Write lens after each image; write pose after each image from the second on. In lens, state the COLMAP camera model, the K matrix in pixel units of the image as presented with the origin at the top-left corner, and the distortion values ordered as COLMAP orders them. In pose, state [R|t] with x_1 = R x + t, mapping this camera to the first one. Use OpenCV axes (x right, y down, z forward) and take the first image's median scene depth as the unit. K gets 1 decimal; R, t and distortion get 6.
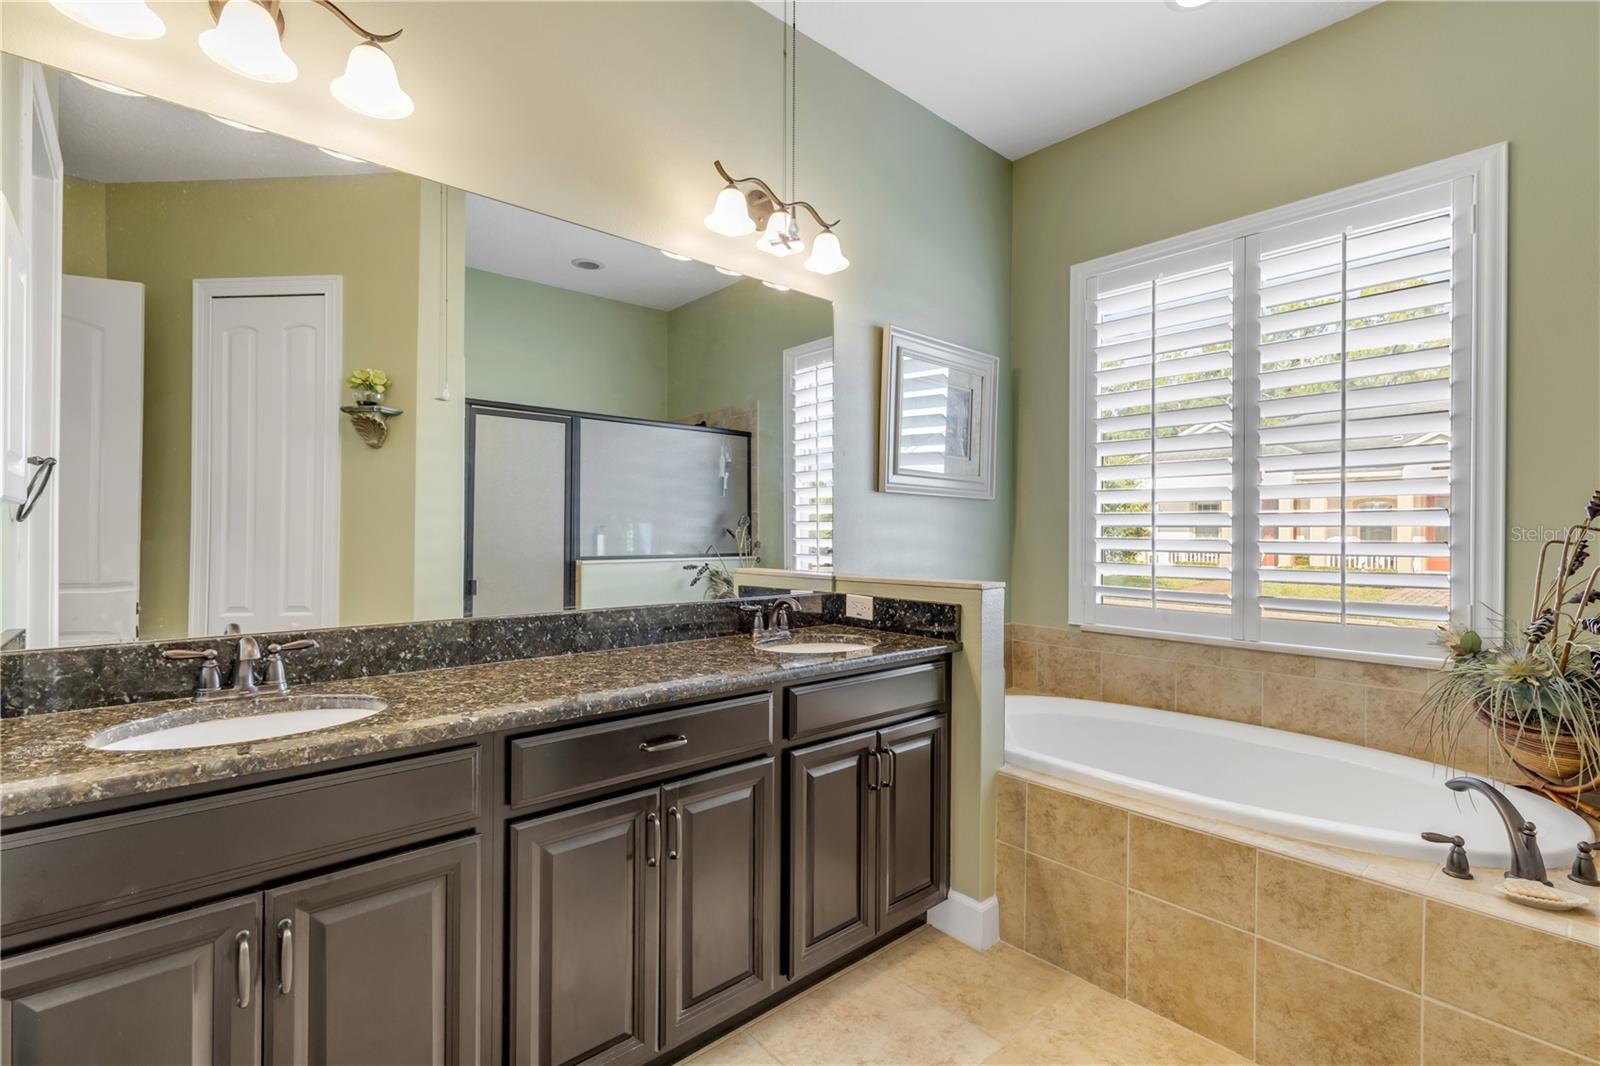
lens RADIAL K [[718.3, 0, 794.5], [0, 718.3, 528.8], [0, 0, 1]] dist [0.000536, -0.000515]
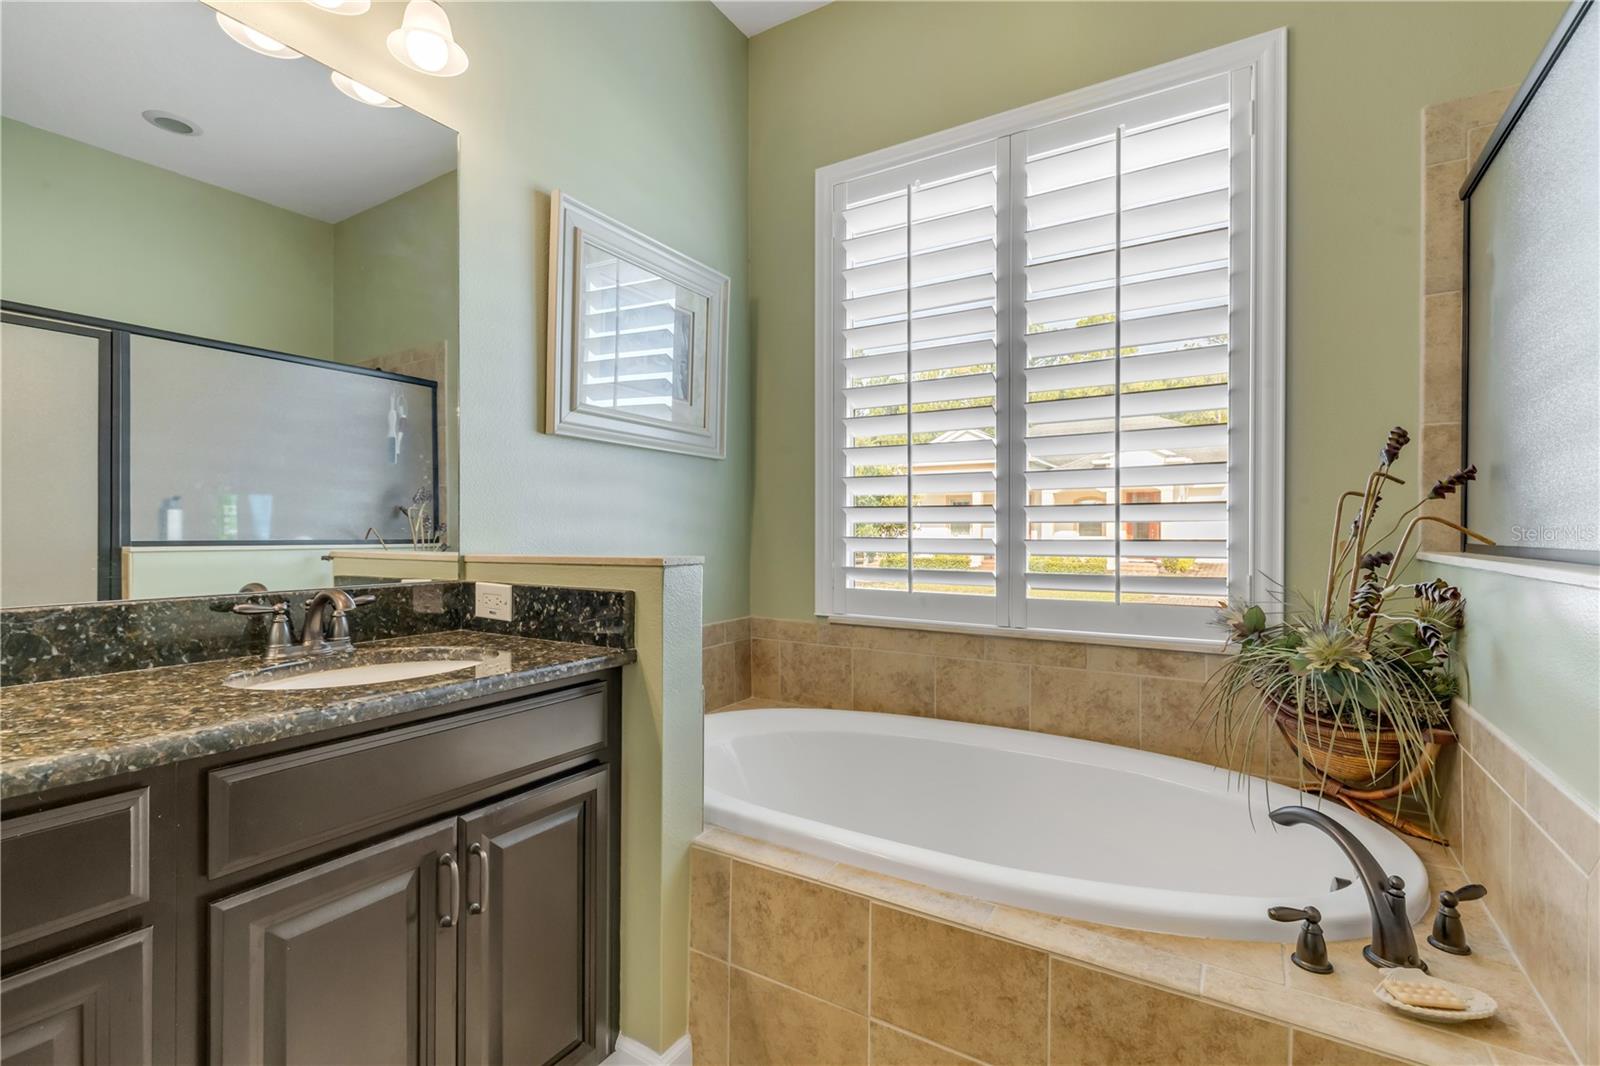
lens RADIAL K [[718.3, 0, 794.5], [0, 718.3, 528.8], [0, 0, 1]] dist [0.000536, -0.000515]
pose [[0.956678, -0.002598, 0.291137, 0.172265], [0.001674, 0.999993, 0.003423, 0.045042], [-0.291143, -0.002787, 0.956675, 0.325689]]
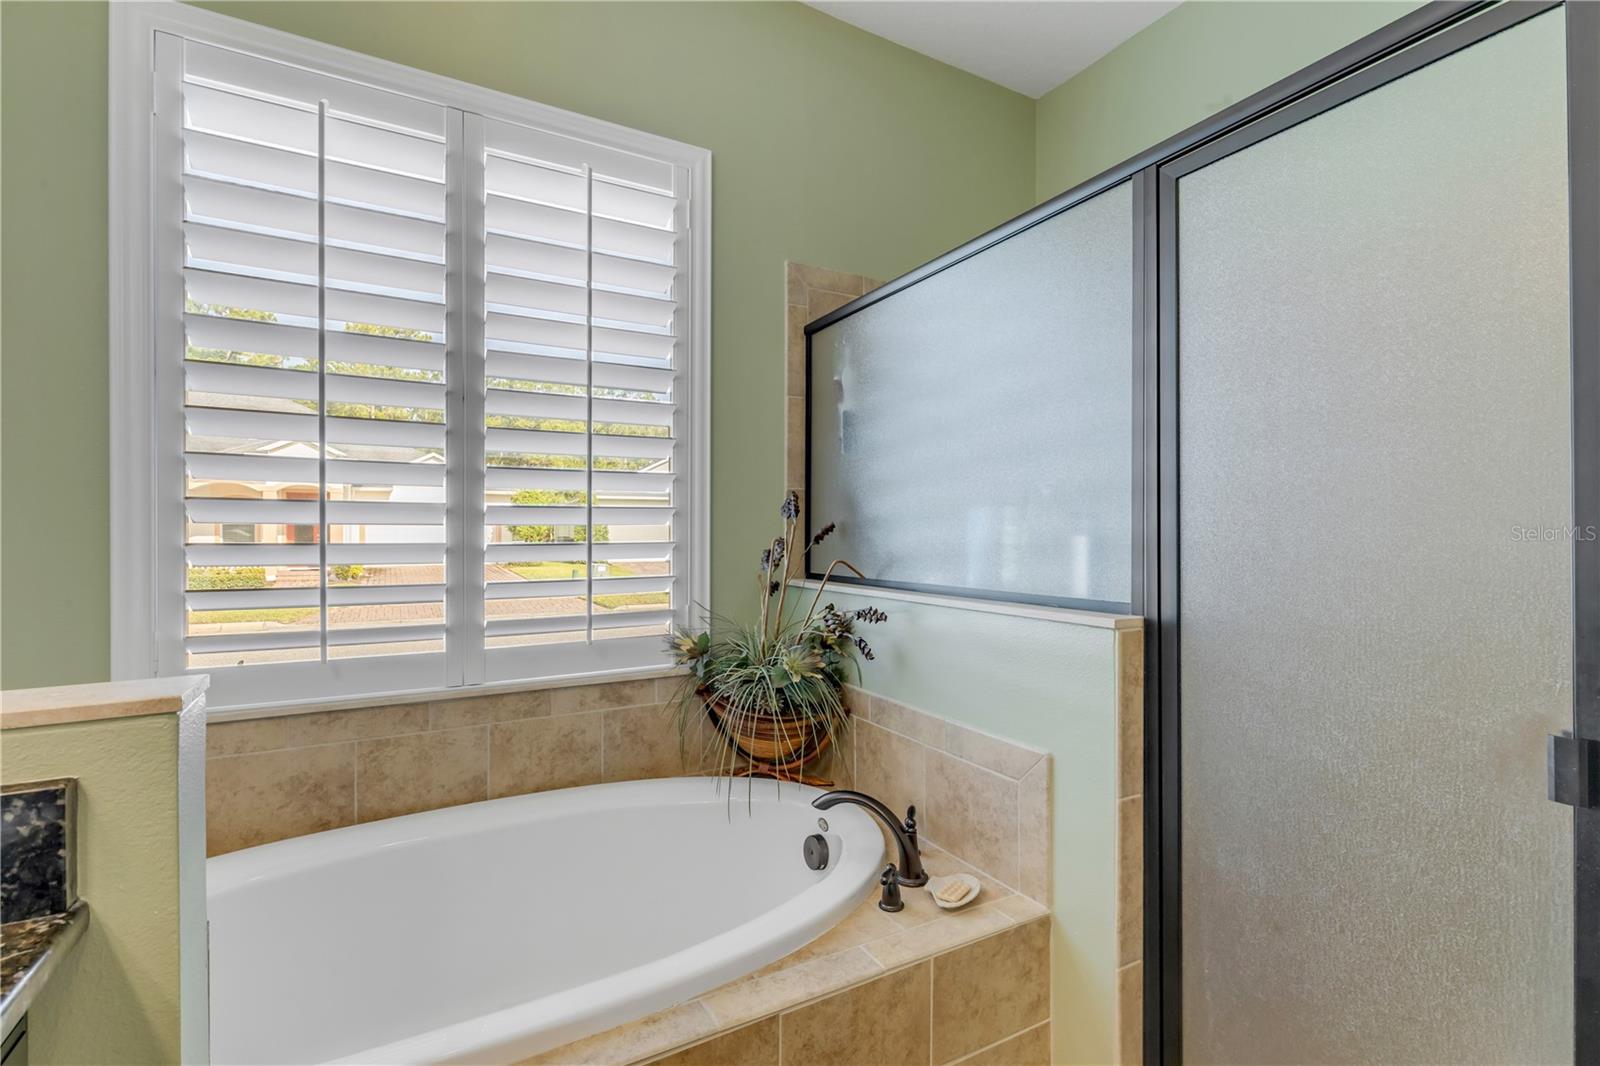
lens RADIAL K [[726.0, 0, 792.3], [0, 726.0, 529.3], [0, 0, 1]] dist [-0.000368, -0.000336]
pose [[0.203634, -0.003974, 0.979039, -0.004824], [-0.002406, 0.999987, 0.004559, -0.002353], [-0.979044, -0.003284, 0.203622, 0.613856]]
